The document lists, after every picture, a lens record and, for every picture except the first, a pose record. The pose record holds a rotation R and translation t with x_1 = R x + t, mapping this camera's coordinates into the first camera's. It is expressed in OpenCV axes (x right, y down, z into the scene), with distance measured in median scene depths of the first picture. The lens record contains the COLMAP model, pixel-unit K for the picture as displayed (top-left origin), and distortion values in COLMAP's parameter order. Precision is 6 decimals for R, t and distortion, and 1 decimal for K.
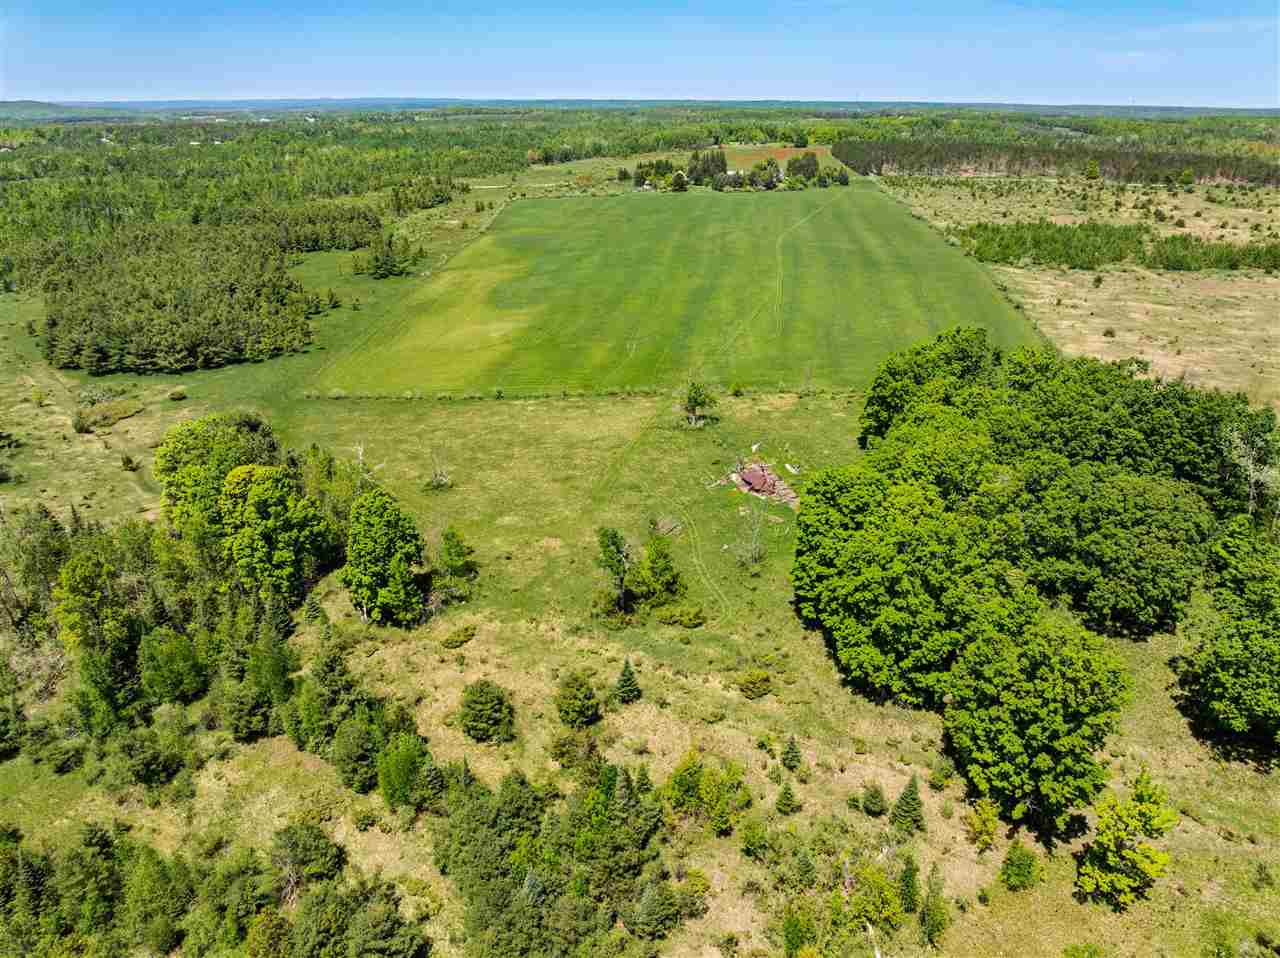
lens RADIAL K [[908.1, 0, 637.6], [0, 908.1, 463.5], [0, 0, 1]] dist [-0.033699, -0.002517]
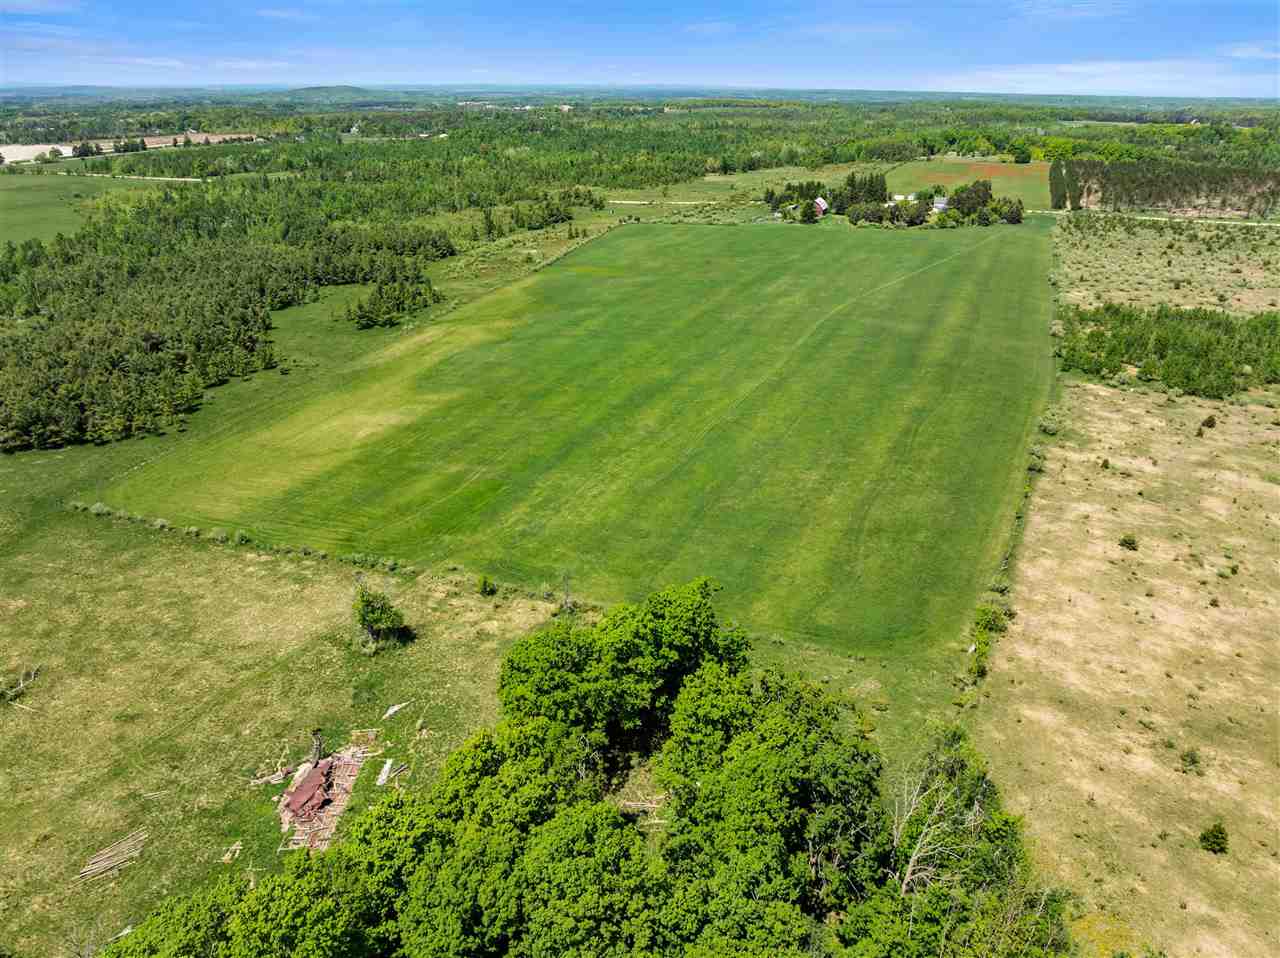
lens RADIAL K [[908.1, 0, 637.6], [0, 908.1, 463.5], [0, 0, 1]] dist [-0.033699, -0.002517]
pose [[0.958909, 0.113779, -0.259900, 0.370688], [-0.110628, 0.993501, 0.026770, -0.194048], [0.261257, 0.003082, 0.965264, 0.291007]]
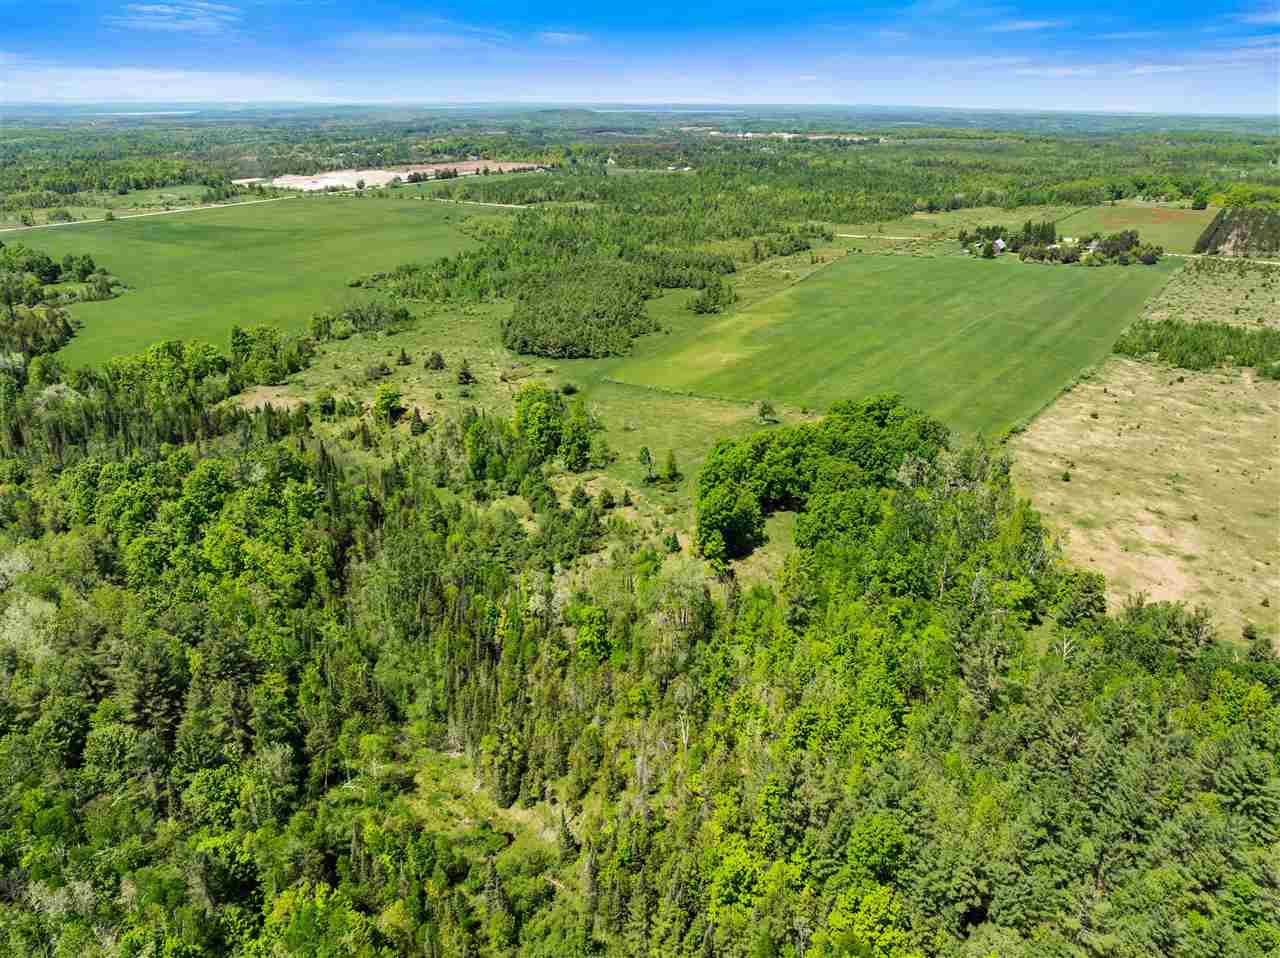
lens RADIAL K [[908.1, 0, 637.6], [0, 908.1, 463.5], [0, 0, 1]] dist [-0.033699, -0.002517]
pose [[0.875374, 0.181480, -0.448091, 0.587570], [-0.183372, 0.982246, 0.039589, 0.011925], [0.447320, 0.047512, 0.893111, -0.686937]]
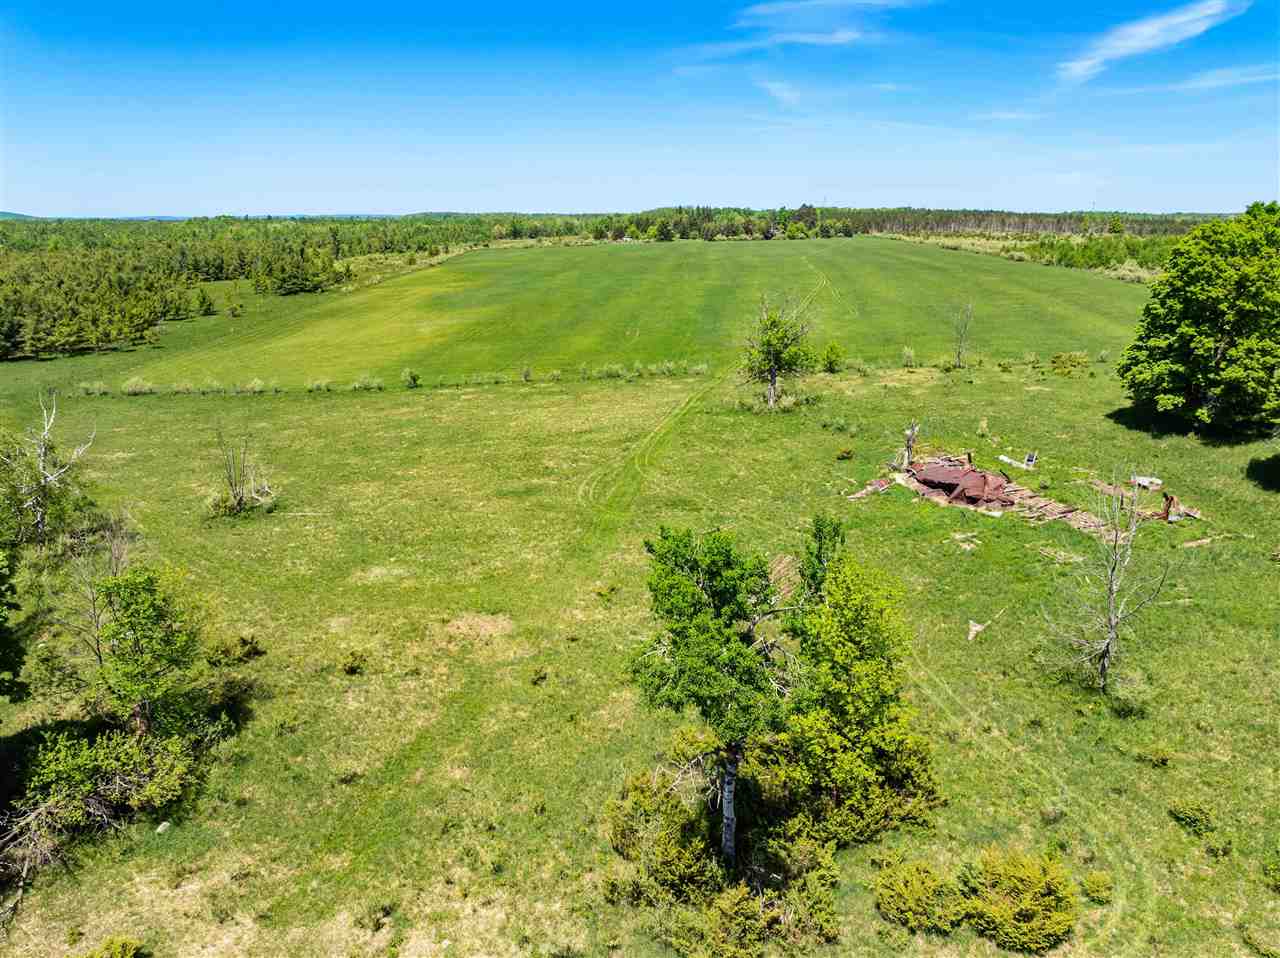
lens RADIAL K [[905.7, 0, 648.5], [0, 905.7, 477.5], [0, 0, 1]] dist [-0.072754, 0.046284]
pose [[0.998955, -0.009667, 0.044675, -0.028177], [0.014200, 0.994653, -0.102288, 0.042598], [-0.043448, 0.102816, 0.993751, 0.408472]]
